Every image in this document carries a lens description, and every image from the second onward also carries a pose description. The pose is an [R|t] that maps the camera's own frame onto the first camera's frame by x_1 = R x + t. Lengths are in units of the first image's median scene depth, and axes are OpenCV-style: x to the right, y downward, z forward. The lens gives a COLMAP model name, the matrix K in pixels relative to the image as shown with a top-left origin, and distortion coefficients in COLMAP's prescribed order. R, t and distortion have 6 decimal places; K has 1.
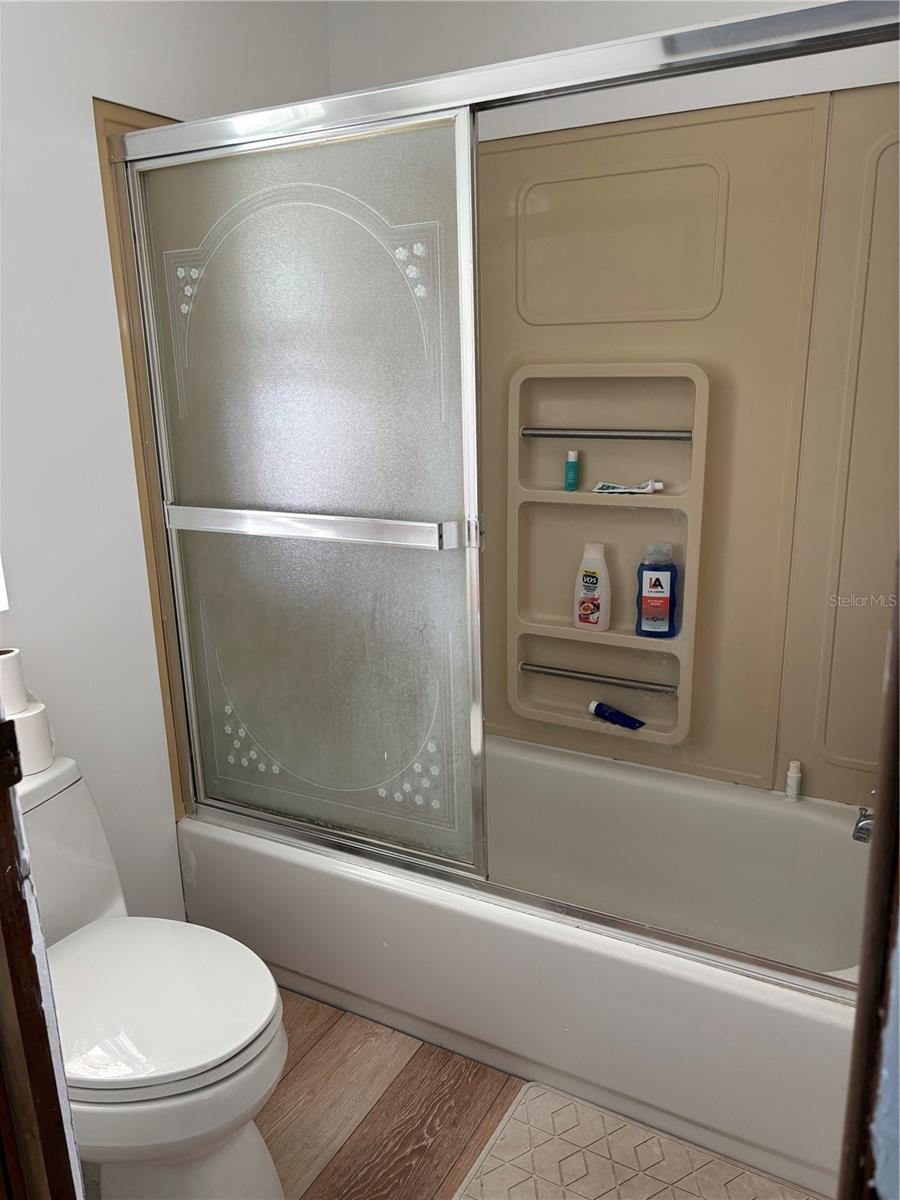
lens RADIAL K [[899.9, 0, 444.2], [0, 899.9, 596.3], [0, 0, 1]] dist [0.036144, -0.036313]
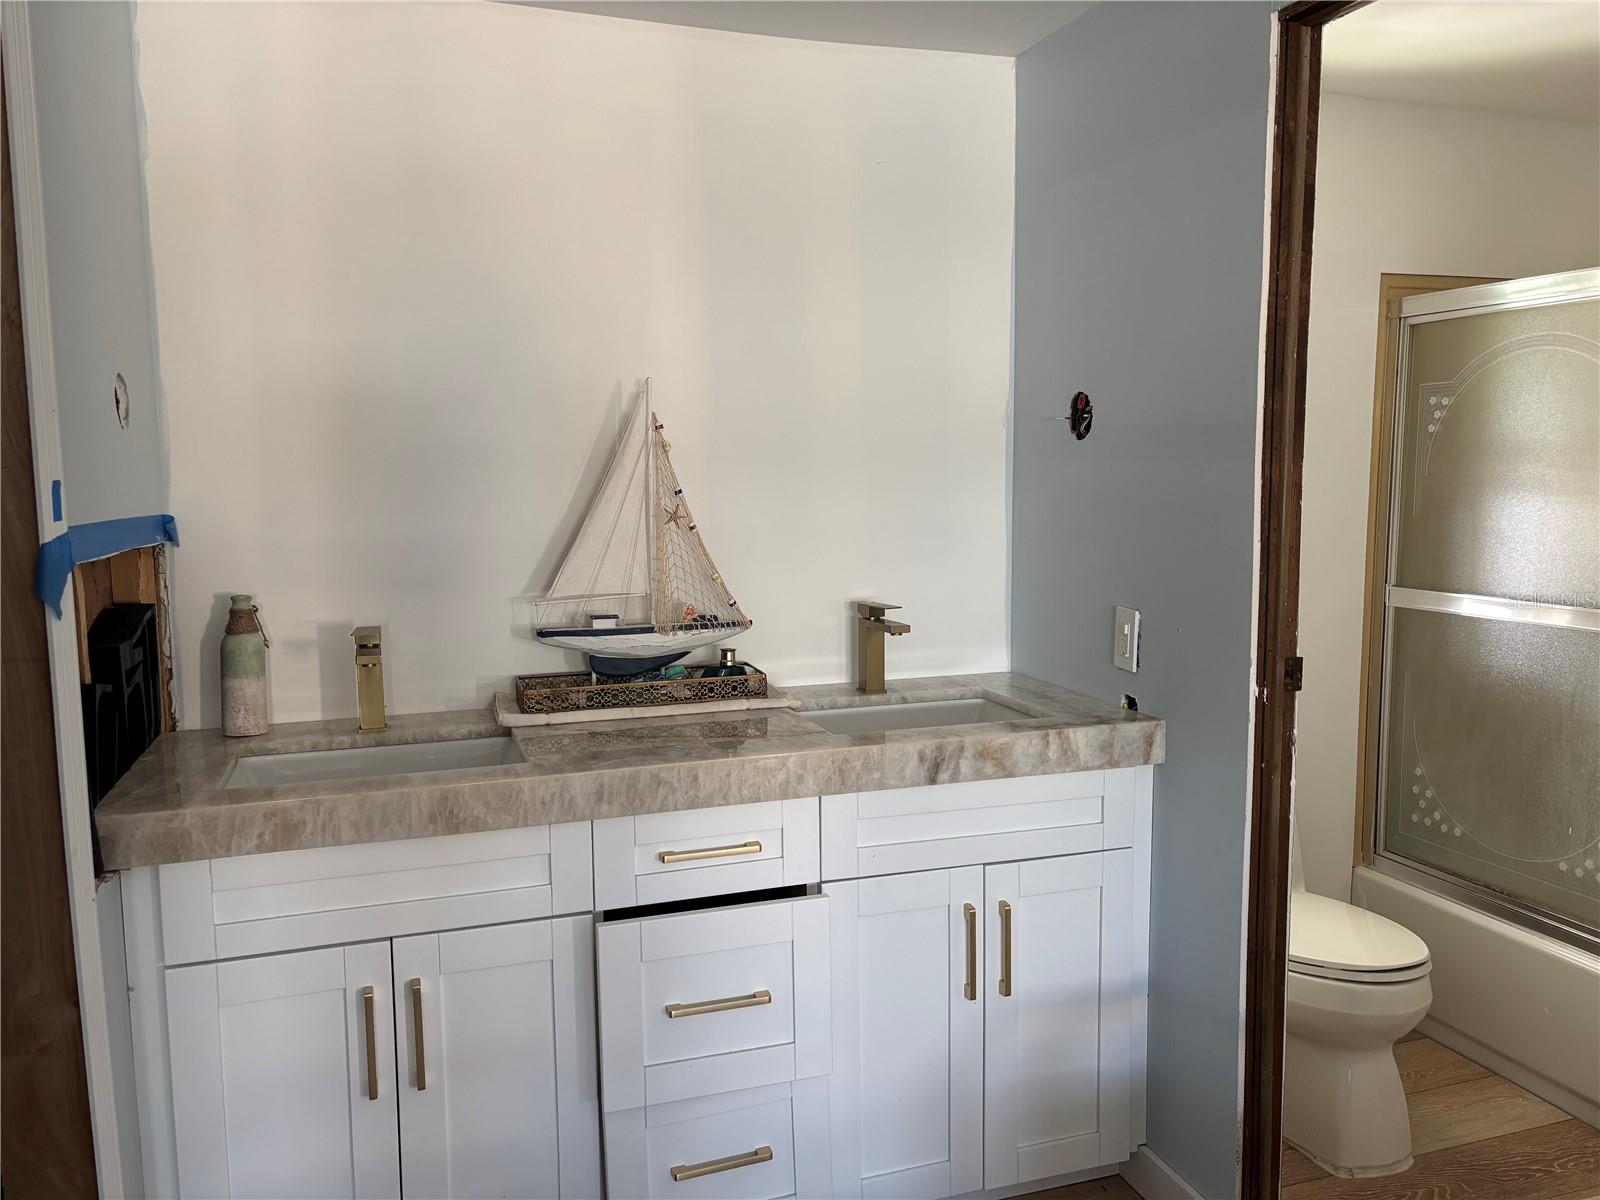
lens RADIAL K [[1199.8, 0, 797.6], [0, 1199.8, 584.6], [0, 0, 1]] dist [0.036144, -0.036313]
pose [[0.734972, 0.096690, -0.671169, 0.199058], [-0.186615, 0.980404, -0.063115, 0.151997], [0.651914, 0.171638, 0.738613, -0.725262]]
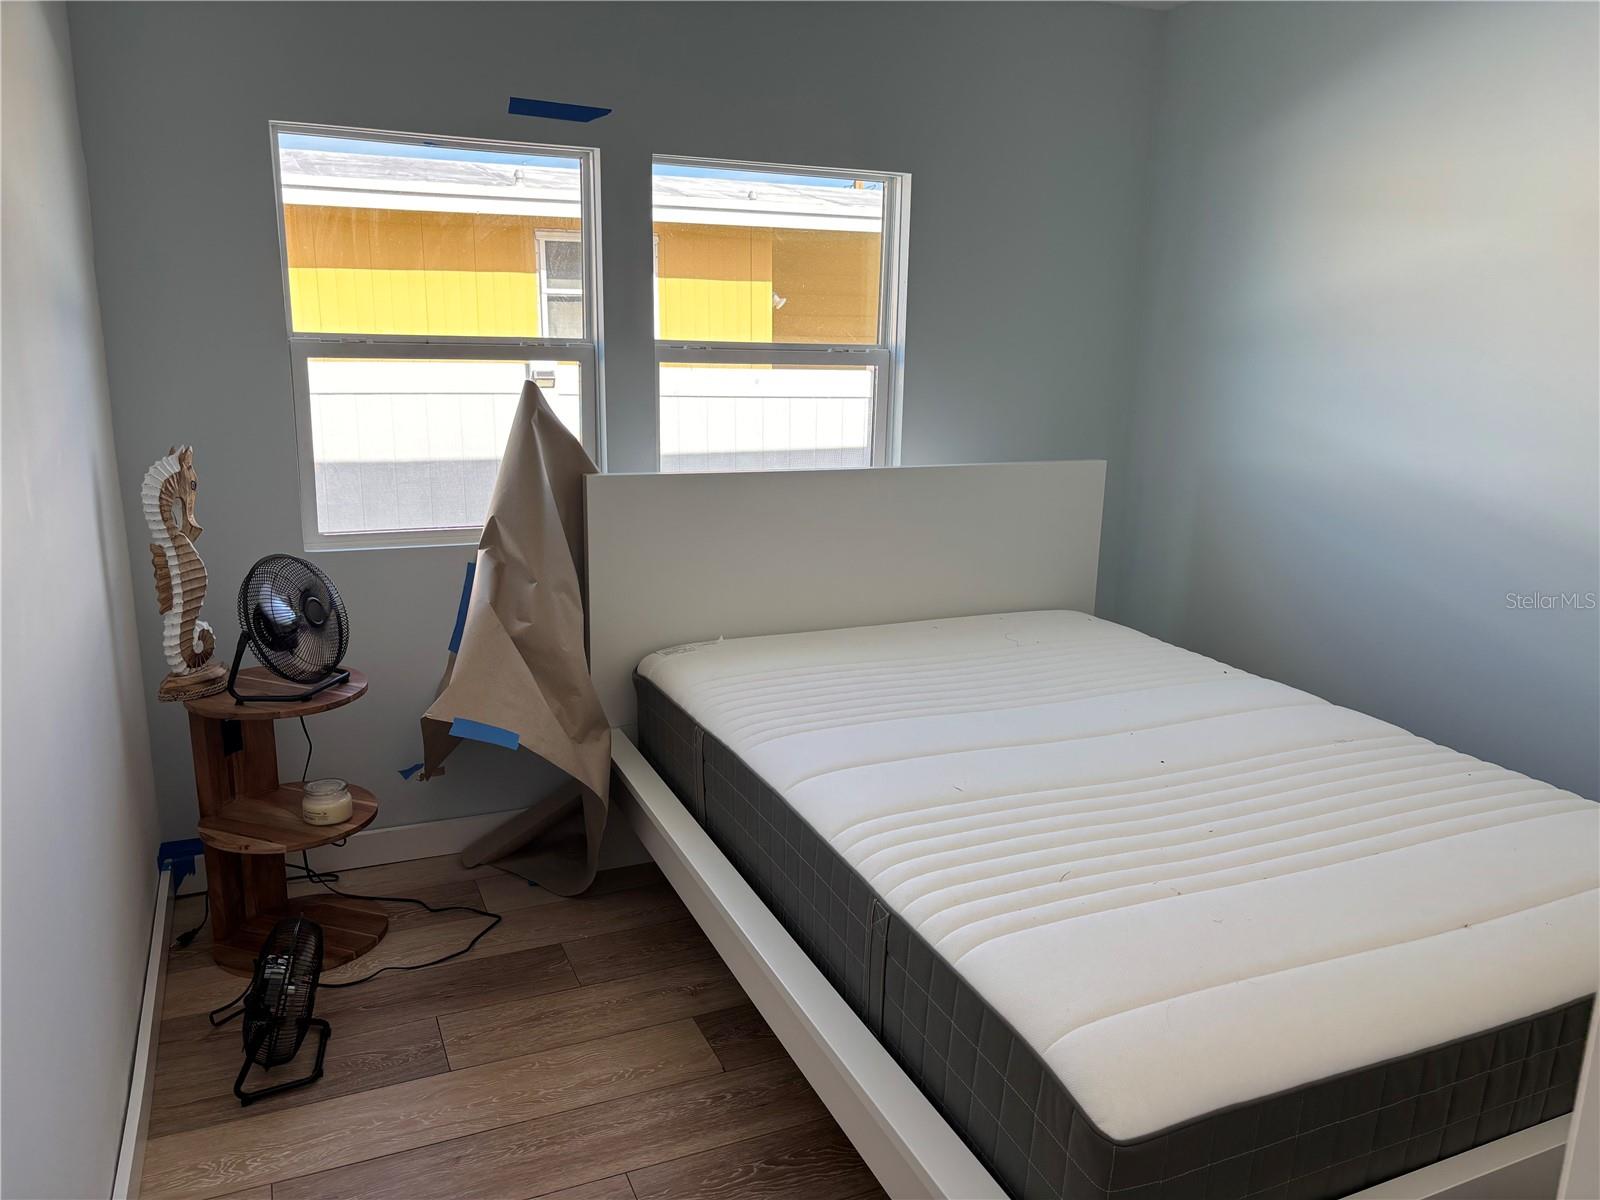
lens RADIAL K [[1199.8, 0, 800.6], [0, 1199.8, 602.4], [0, 0, 1]] dist [0.036144, -0.036313]
pose [[-0.799168, -0.126593, 0.587626, -0.636638], [0.154734, 0.901305, 0.404607, -0.372468], [-0.580851, 0.414275, -0.700706, 1.444402]]
